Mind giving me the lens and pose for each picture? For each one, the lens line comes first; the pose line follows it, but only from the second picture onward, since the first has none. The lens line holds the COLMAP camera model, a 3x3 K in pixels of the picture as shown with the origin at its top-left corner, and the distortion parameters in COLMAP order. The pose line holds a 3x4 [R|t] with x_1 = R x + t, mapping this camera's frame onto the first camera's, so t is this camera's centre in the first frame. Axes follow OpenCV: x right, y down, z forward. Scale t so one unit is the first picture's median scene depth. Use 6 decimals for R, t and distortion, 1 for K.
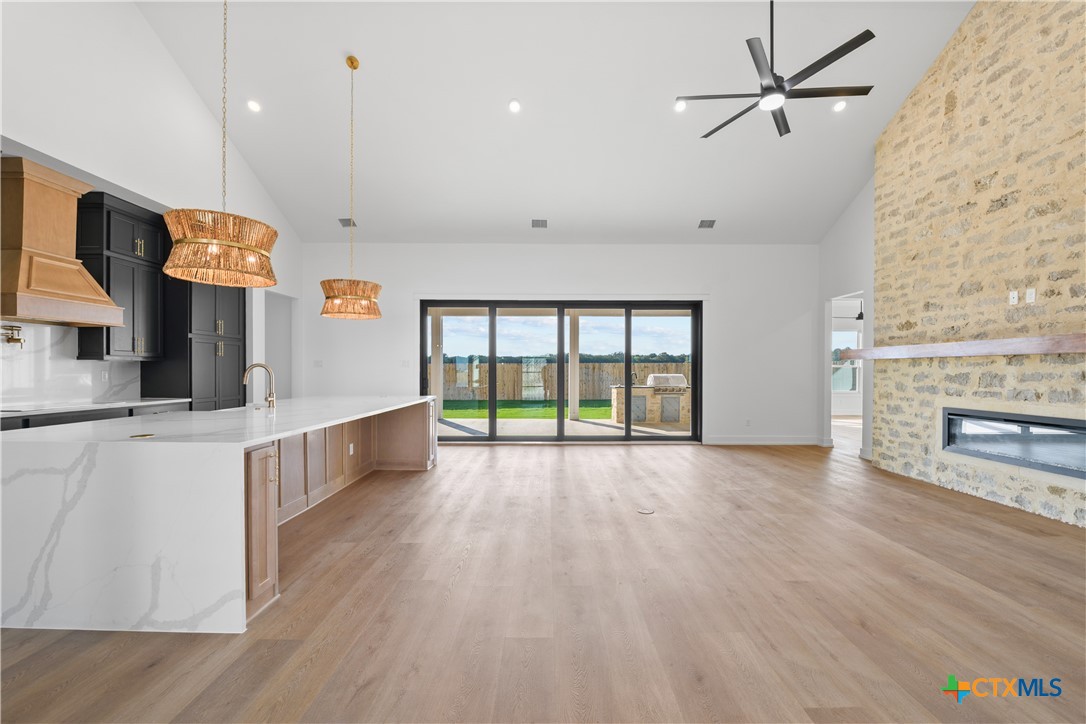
lens RADIAL K [[436.1, 0, 547.2], [0, 436.1, 373.4], [0, 0, 1]] dist [-0.004566, -0.003102]
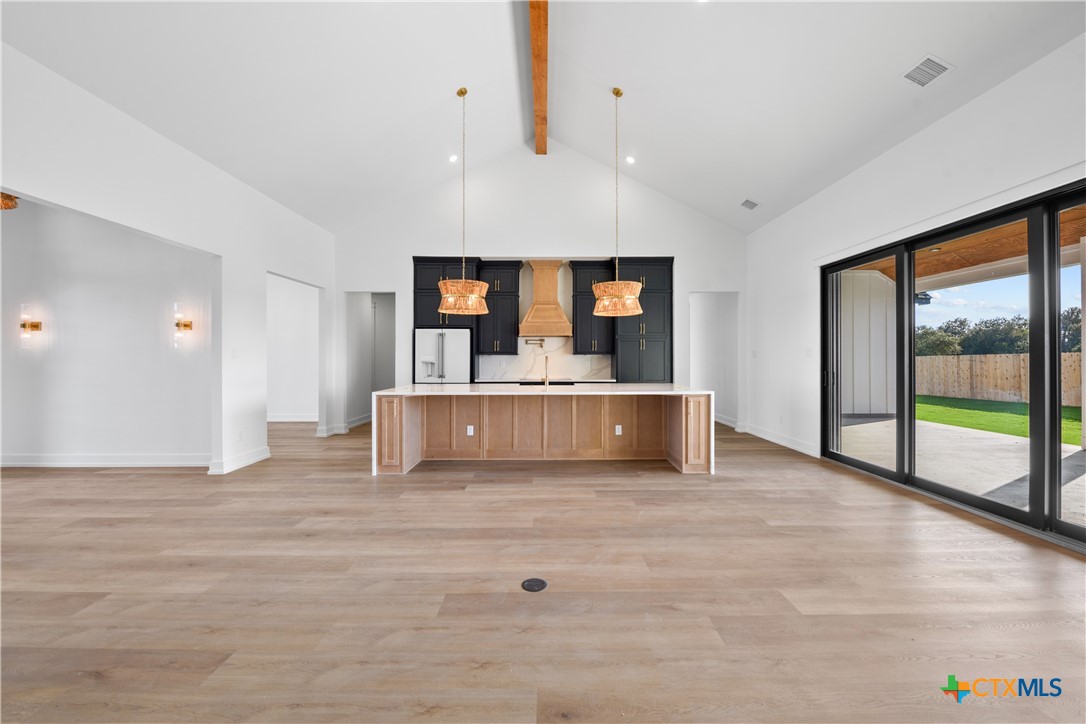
lens RADIAL K [[436.1, 0, 550.0], [0, 436.1, 353.6], [0, 0, 1]] dist [-0.004566, -0.003102]
pose [[0.012923, -0.017809, -0.999758, 0.724468], [-0.007415, 0.999812, -0.017906, -0.002942], [0.999889, 0.007644, 0.012789, 0.854552]]
